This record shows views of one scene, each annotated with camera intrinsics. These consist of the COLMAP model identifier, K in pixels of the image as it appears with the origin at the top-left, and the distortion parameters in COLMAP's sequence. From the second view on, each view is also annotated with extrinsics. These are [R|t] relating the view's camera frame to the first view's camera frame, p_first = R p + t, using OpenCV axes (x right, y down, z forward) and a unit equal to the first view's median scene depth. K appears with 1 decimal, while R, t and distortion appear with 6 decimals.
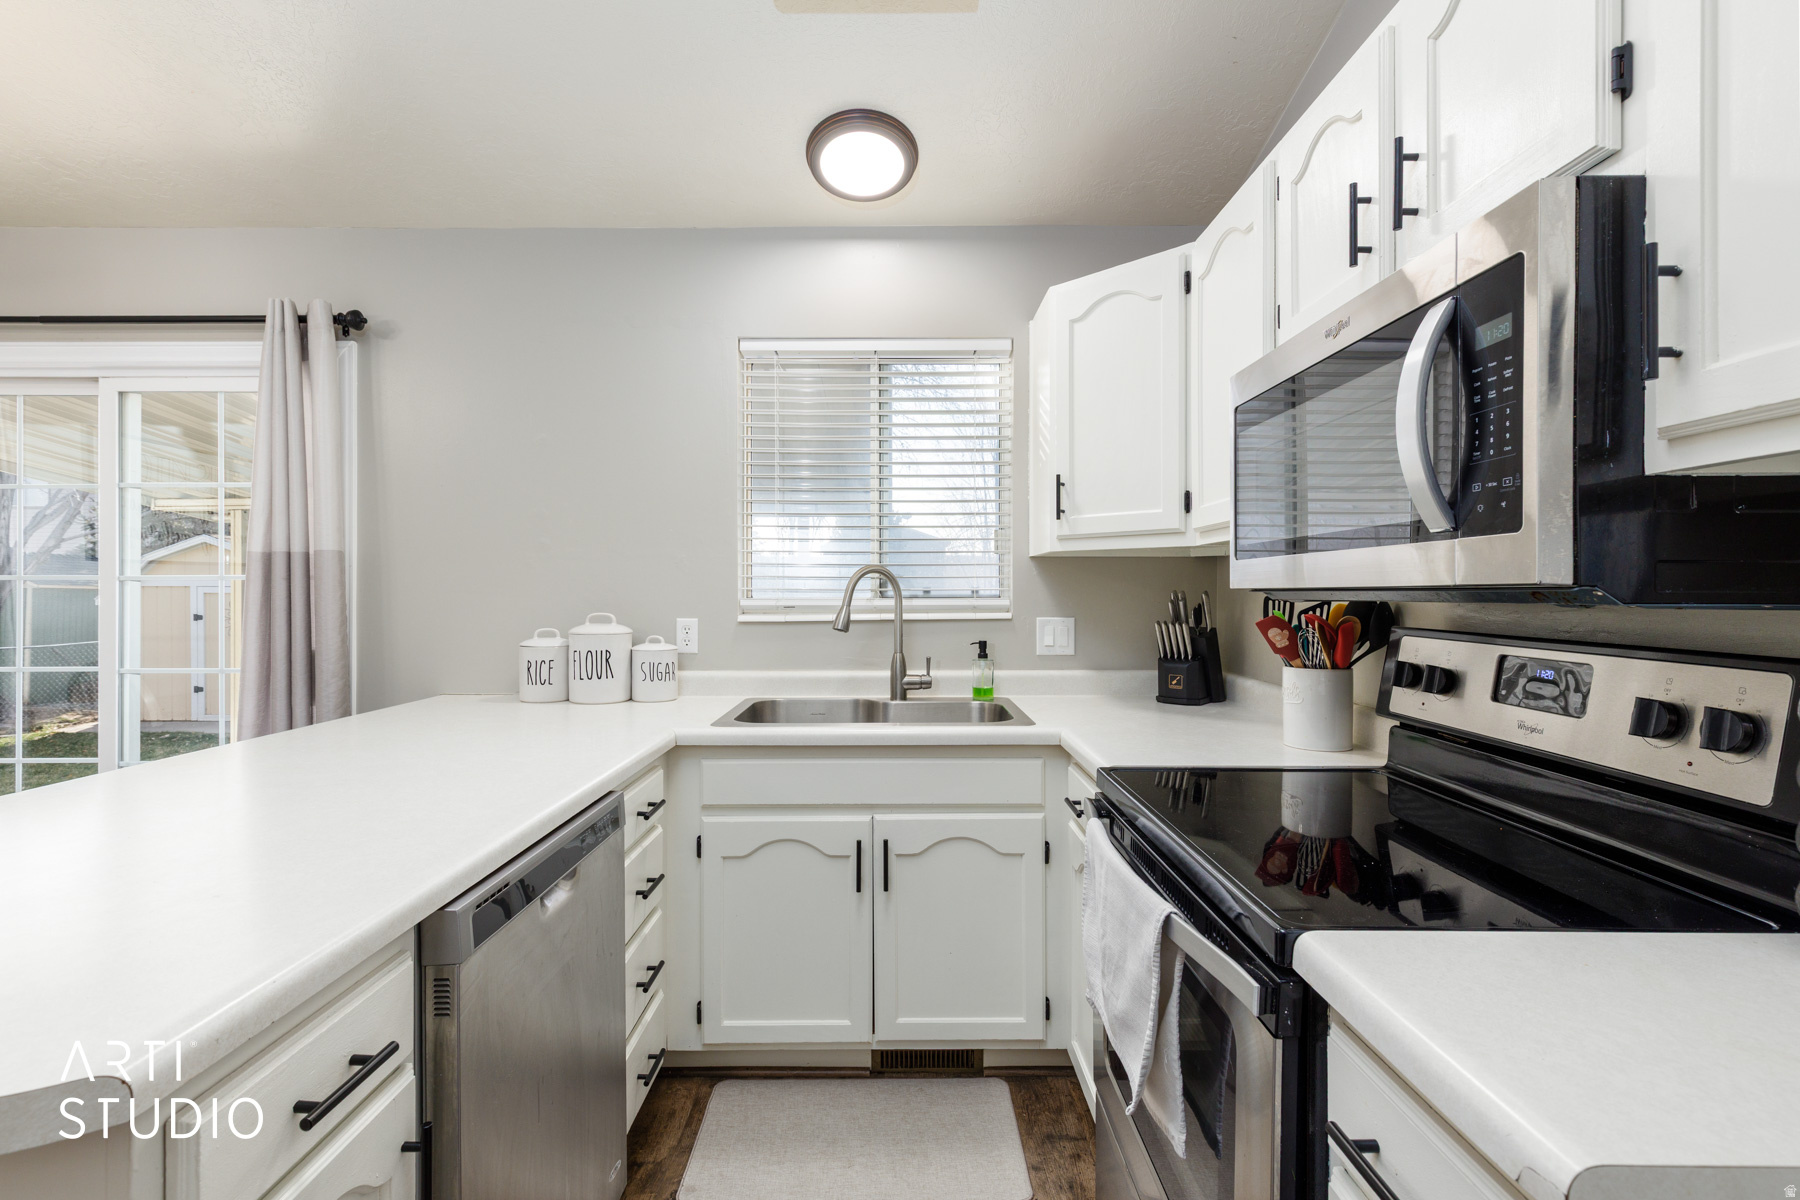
lens RADIAL K [[809.5, 0, 901.7], [0, 809.5, 593.6], [0, 0, 1]] dist [0.008467, -0.001465]
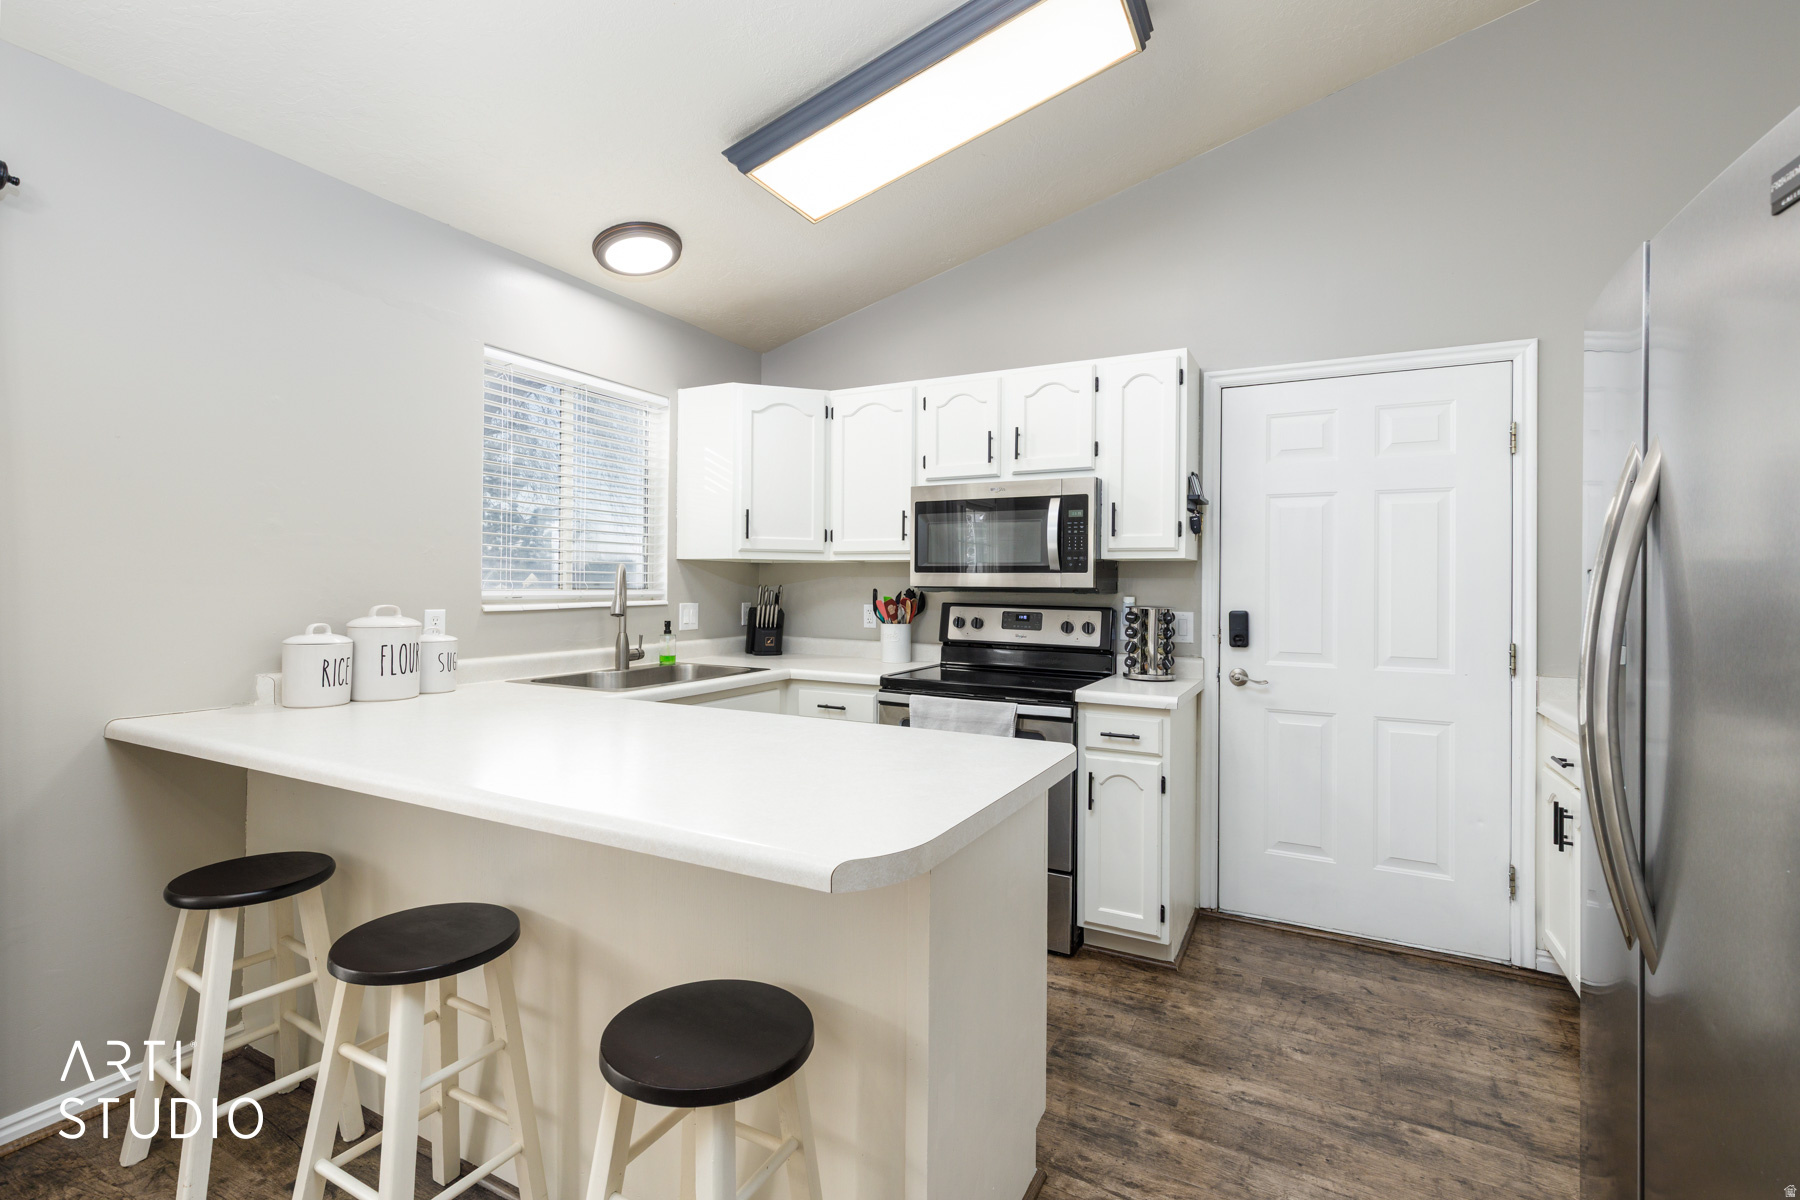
lens RADIAL K [[819.4, 0, 891.8], [0, 819.4, 587.3], [0, 0, 1]] dist [0.012158, -0.000314]
pose [[0.464751, 0.002399, 0.885438, -0.951729], [-0.009350, 0.999954, 0.002198, -0.004245], [-0.885392, -0.009300, 0.464752, 0.029168]]
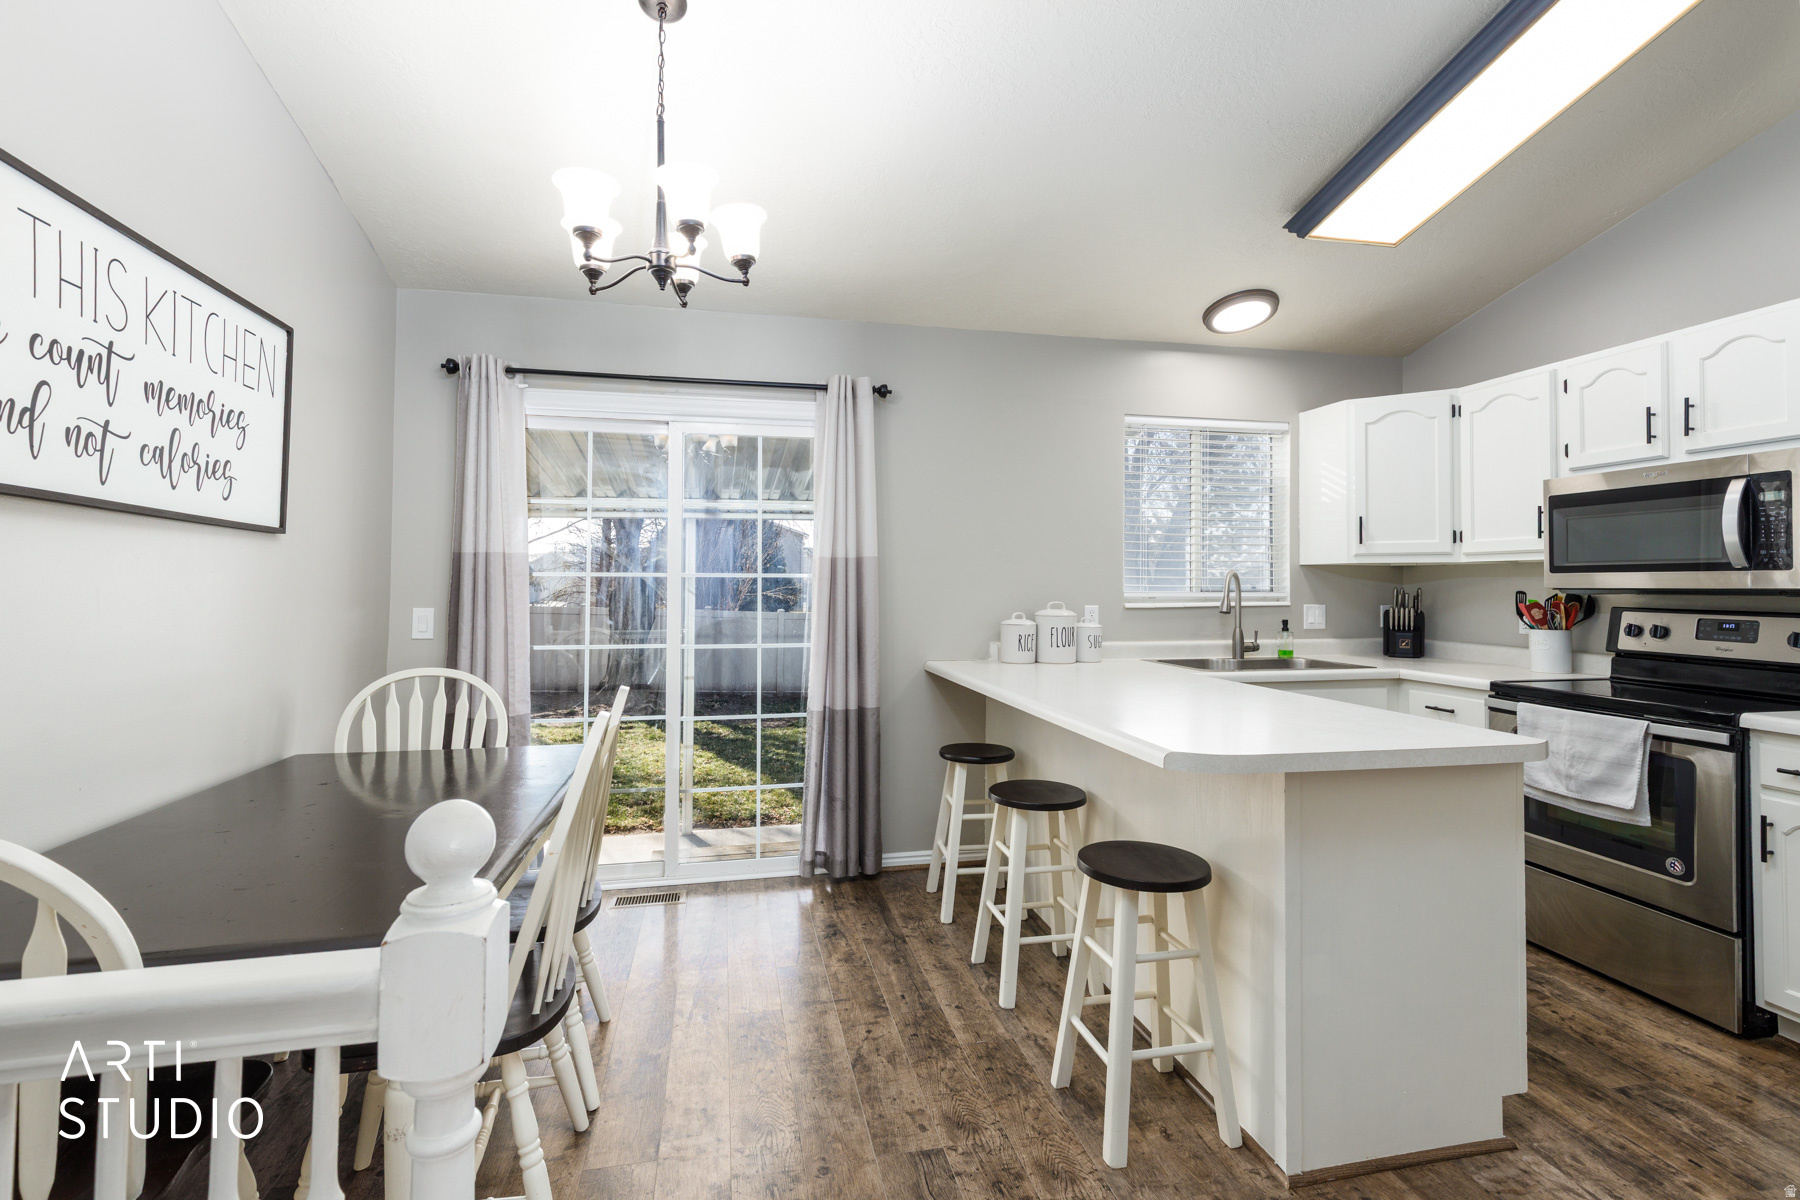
lens RADIAL K [[824.6, 0, 895.9], [0, 824.6, 576.6], [0, 0, 1]] dist [0.003120, -0.000336]
pose [[0.976785, 0.005748, 0.214144, -0.970310], [-0.003480, 0.999934, -0.010968, -0.003727], [-0.214193, 0.009968, 0.976740, -0.380790]]
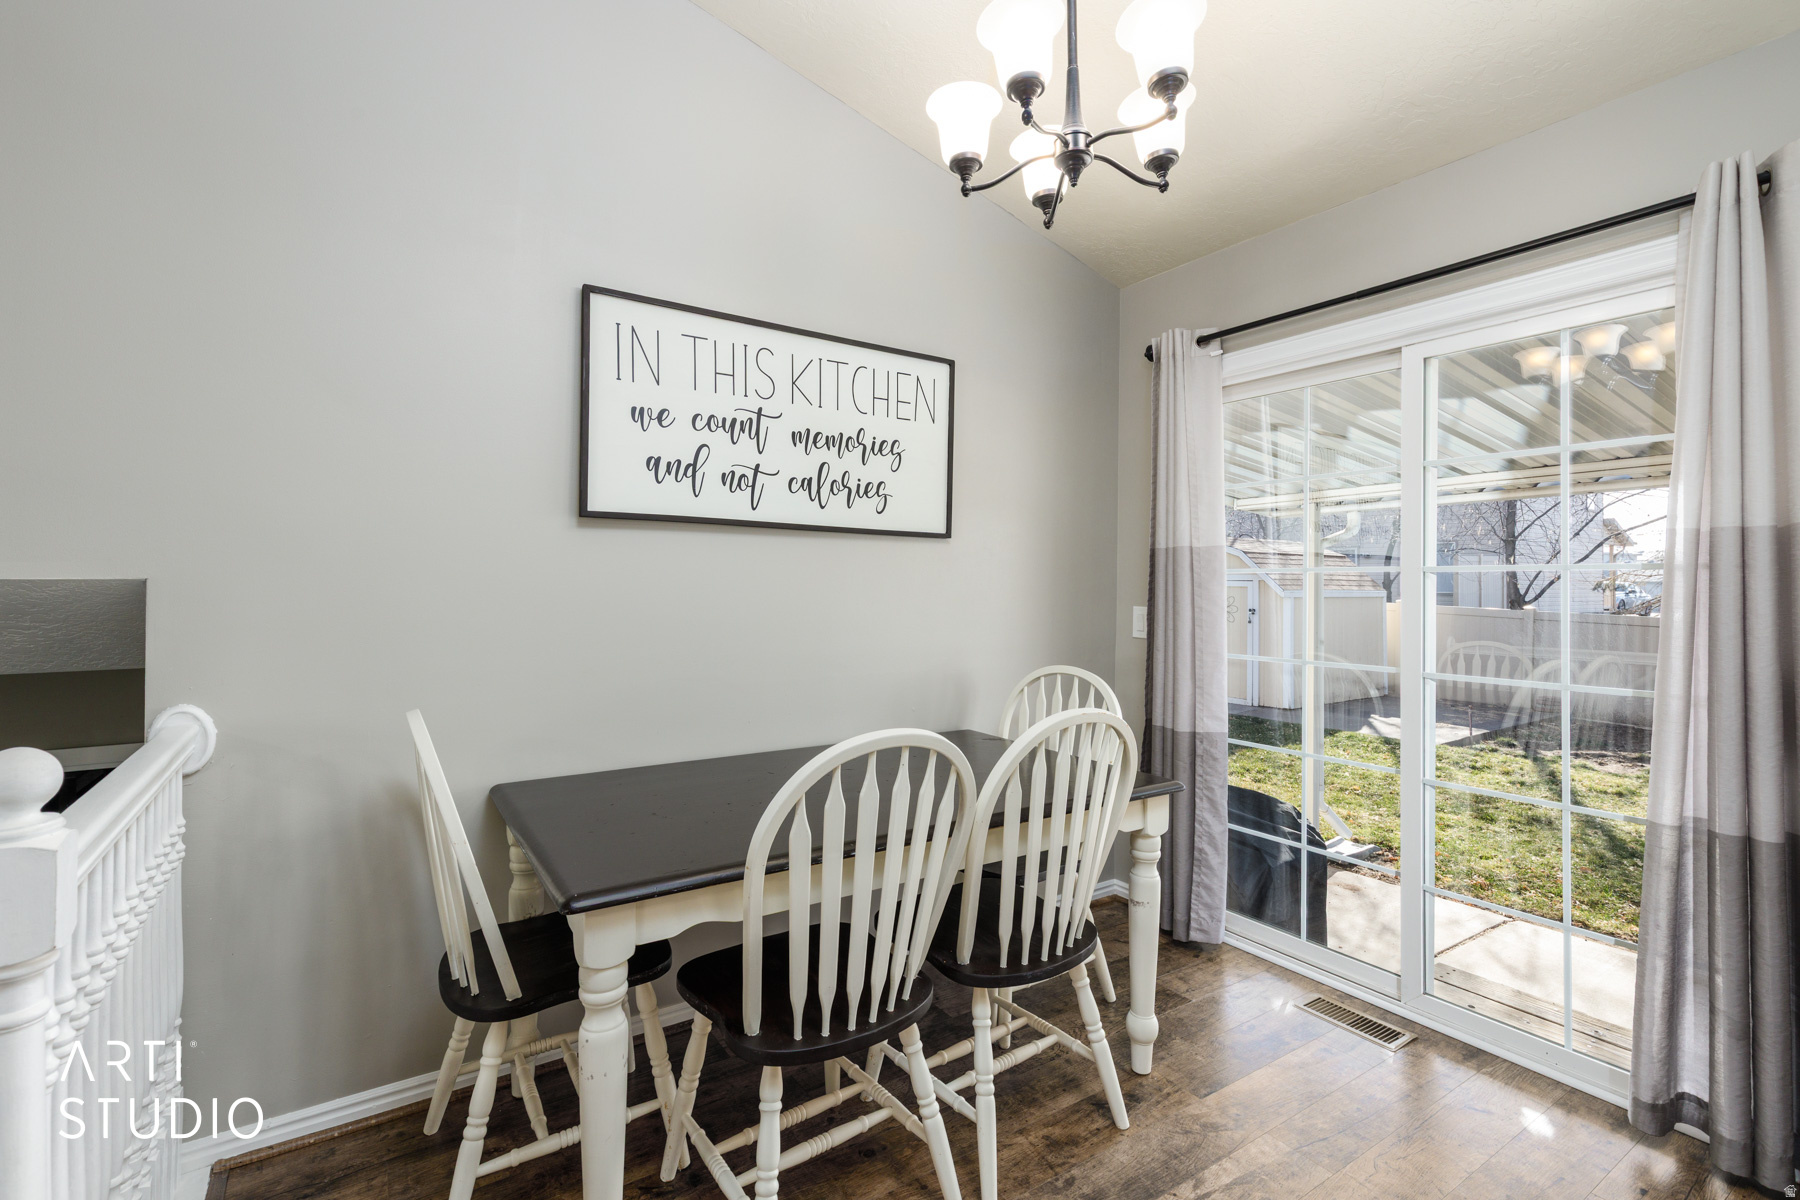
lens RADIAL K [[824.6, 0, 895.9], [0, 824.6, 576.6], [0, 0, 1]] dist [0.003120, -0.000336]
pose [[0.556027, -0.005639, -0.831145, -0.573969], [-0.004601, 0.999941, -0.009862, 0.001641], [0.831151, 0.009307, 0.555968, 0.025834]]
